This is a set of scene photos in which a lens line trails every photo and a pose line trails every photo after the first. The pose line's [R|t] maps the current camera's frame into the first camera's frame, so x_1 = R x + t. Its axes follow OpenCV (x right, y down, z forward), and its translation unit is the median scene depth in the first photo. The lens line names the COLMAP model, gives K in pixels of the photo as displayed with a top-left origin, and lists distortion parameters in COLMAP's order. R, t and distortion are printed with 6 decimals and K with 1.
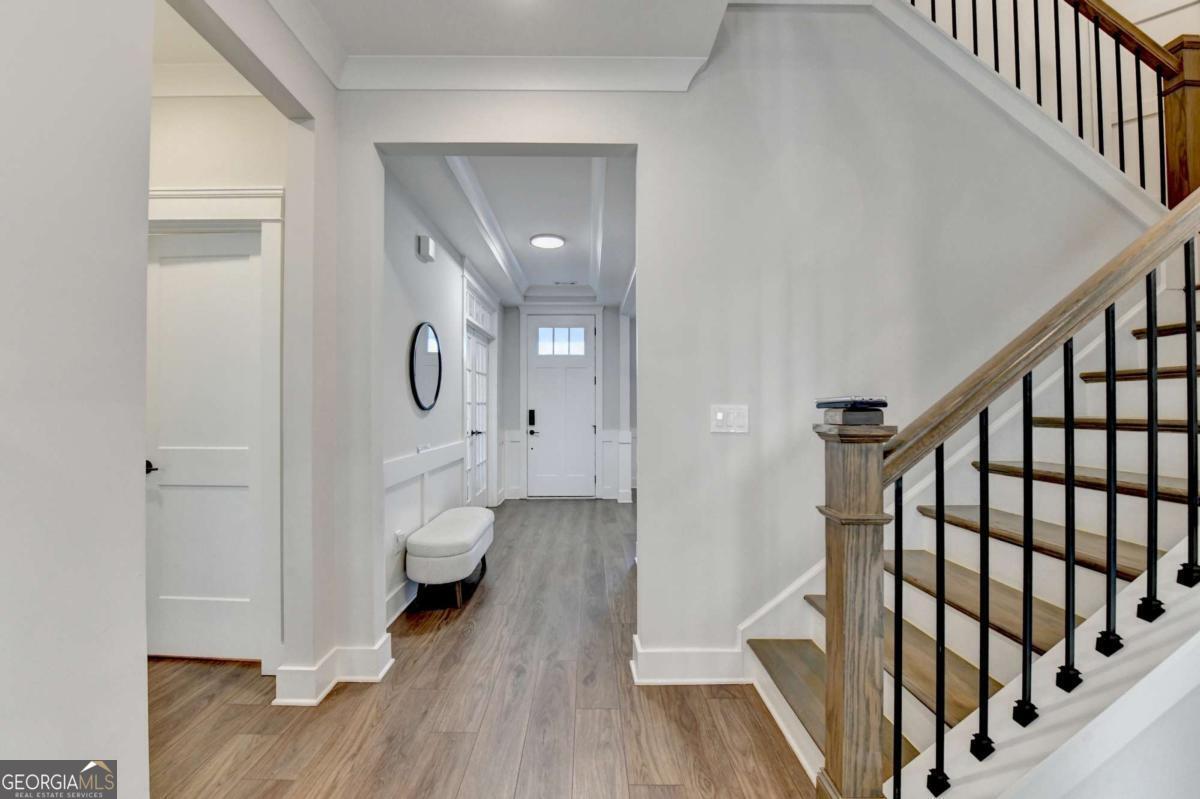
lens RADIAL K [[504.2, 0, 597.6], [0, 504.2, 404.6], [0, 0, 1]] dist [-0.028686, 0.000626]
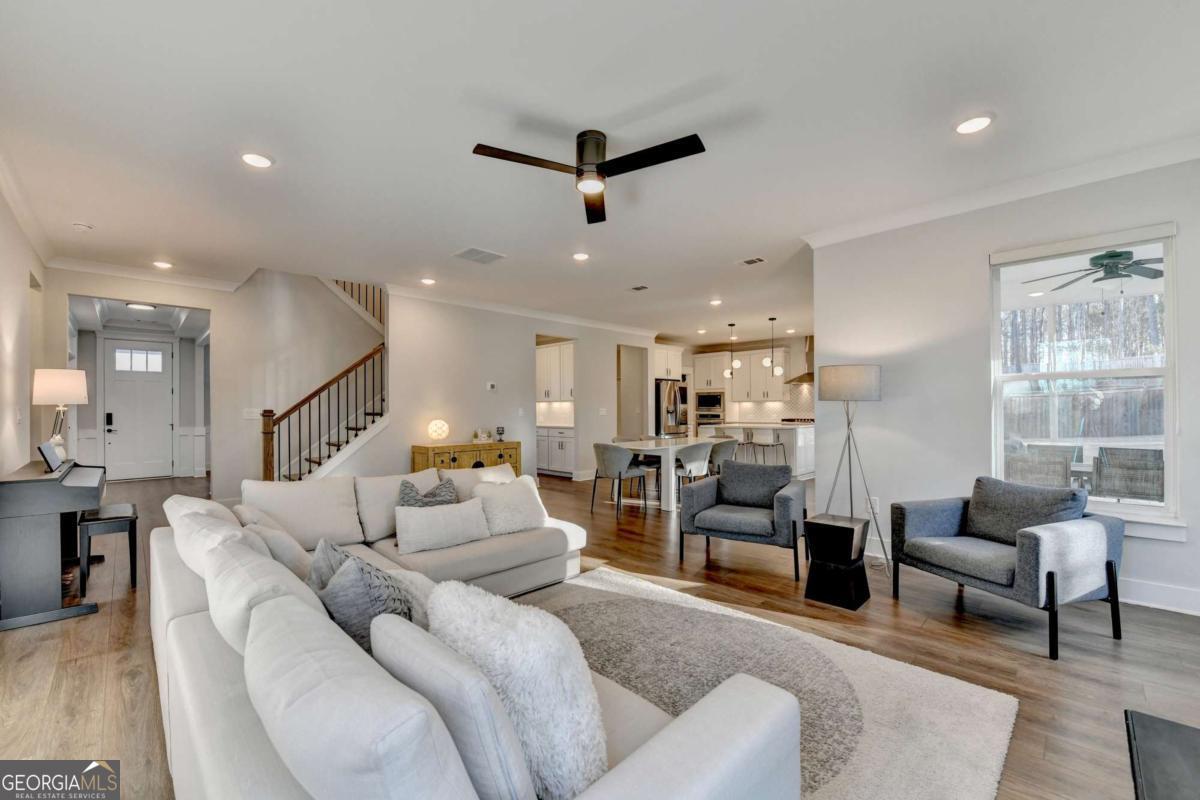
lens RADIAL K [[504.2, 0, 612.8], [0, 504.2, 407.3], [0, 0, 1]] dist [-0.028686, 0.000626]
pose [[0.723068, -0.002693, 0.690771, -0.064015], [0.002517, 0.999996, 0.001263, -0.002725], [-0.690772, 0.000826, 0.723072, -0.781799]]
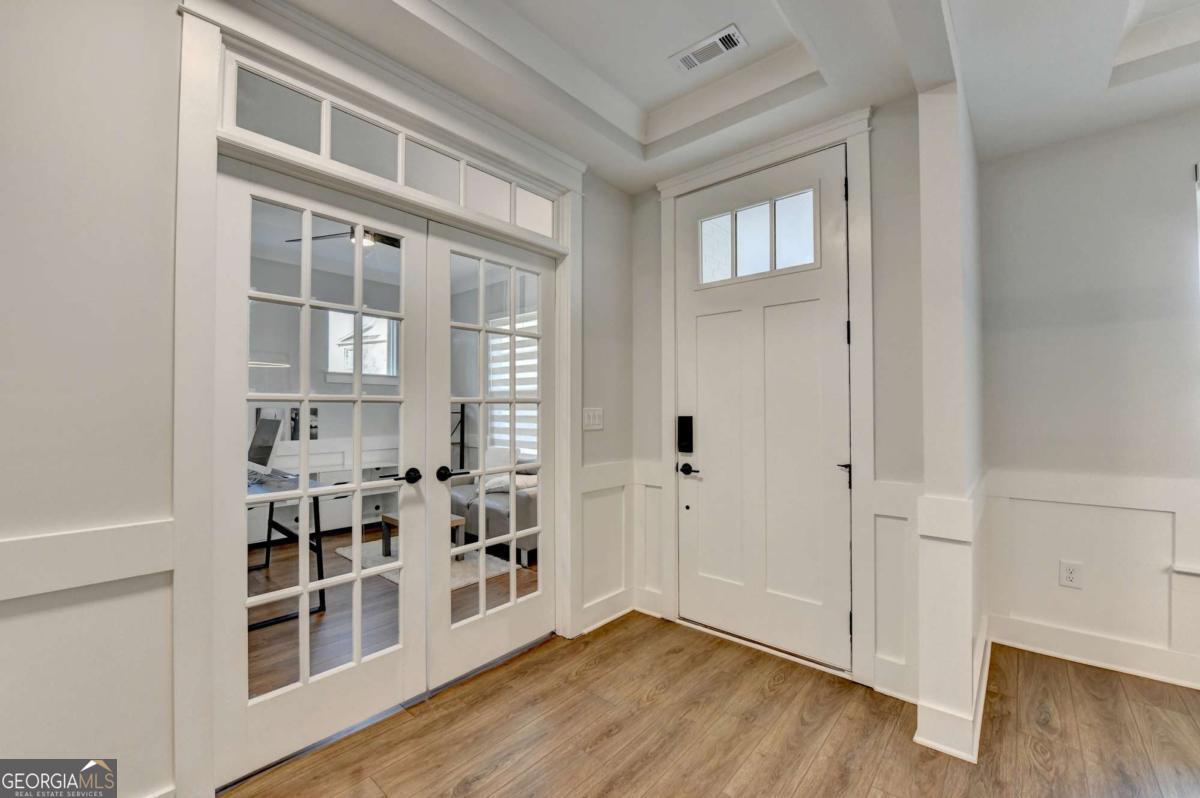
lens RADIAL K [[495.0, 0, 575.3], [0, 495.0, 402.6], [0, 0, 1]] dist [-0.024213, -0.000743]
pose [[0.728994, -0.013760, -0.684382, 0.086987], [0.008146, 0.999902, -0.011427, 0.003184], [0.684472, 0.002755, 0.729034, 0.633494]]
